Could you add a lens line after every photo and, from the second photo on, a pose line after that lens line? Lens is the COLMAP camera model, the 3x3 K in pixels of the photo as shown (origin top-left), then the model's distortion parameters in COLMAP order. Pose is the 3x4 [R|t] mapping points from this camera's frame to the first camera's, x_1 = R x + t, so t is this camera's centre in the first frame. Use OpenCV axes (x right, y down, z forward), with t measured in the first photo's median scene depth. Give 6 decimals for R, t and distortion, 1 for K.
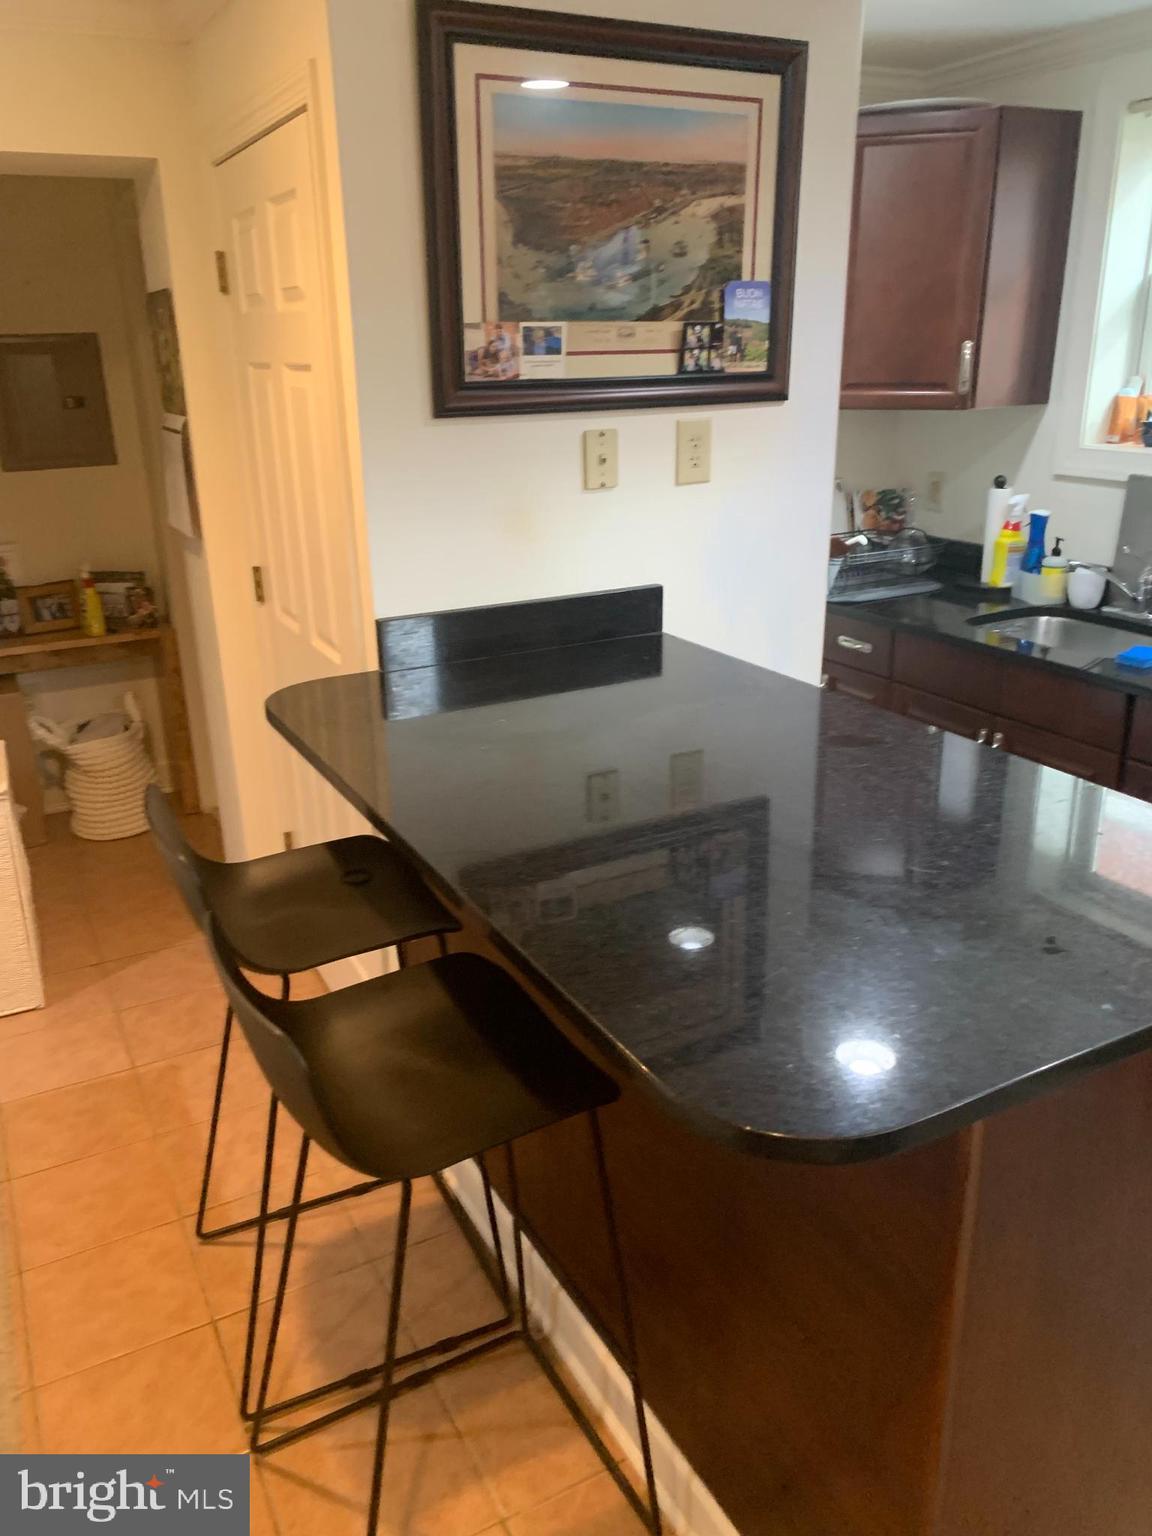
lens RADIAL K [[1159.9, 0, 576.0], [0, 1159.9, 768.0], [0, 0, 1]] dist [0.002615, 0.005484]
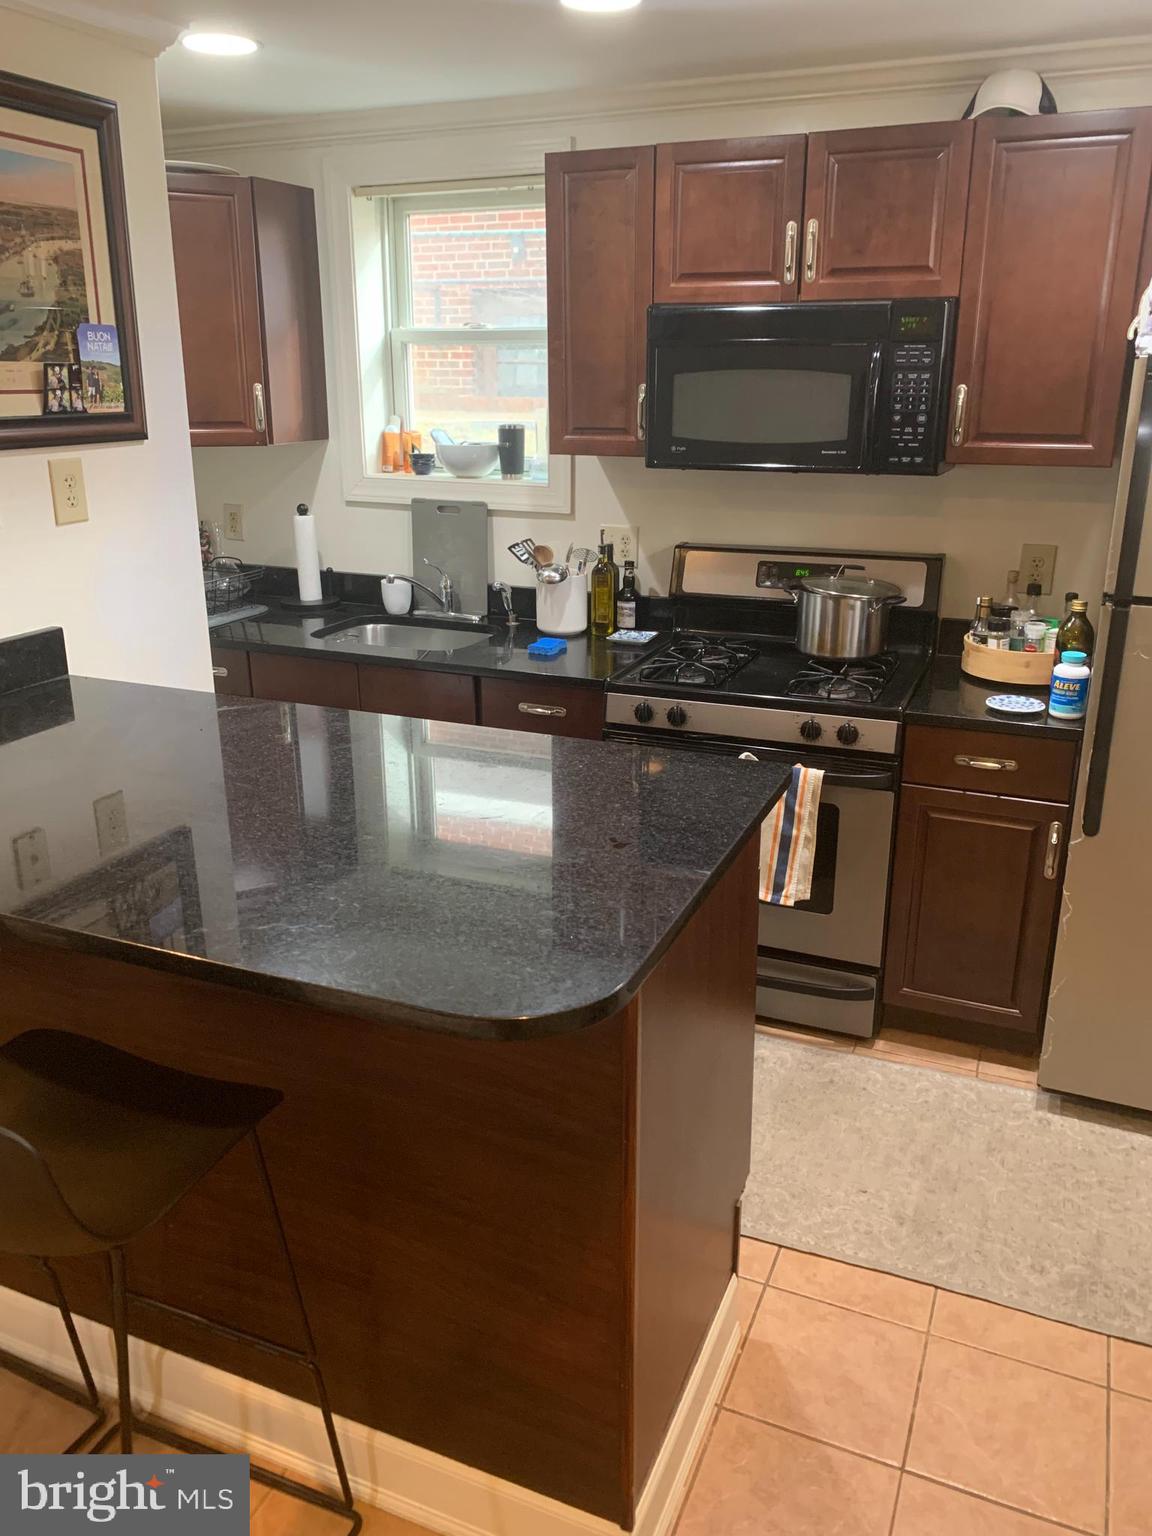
lens RADIAL K [[1150.1, 0, 576.0], [0, 1150.1, 768.0], [0, 0, 1]] dist [0.032545, -0.063527]
pose [[0.776783, -0.184598, 0.602107, -0.197603], [0.199743, 0.978929, 0.042437, 0.001063], [-0.597254, 0.087302, 0.797287, -0.019912]]
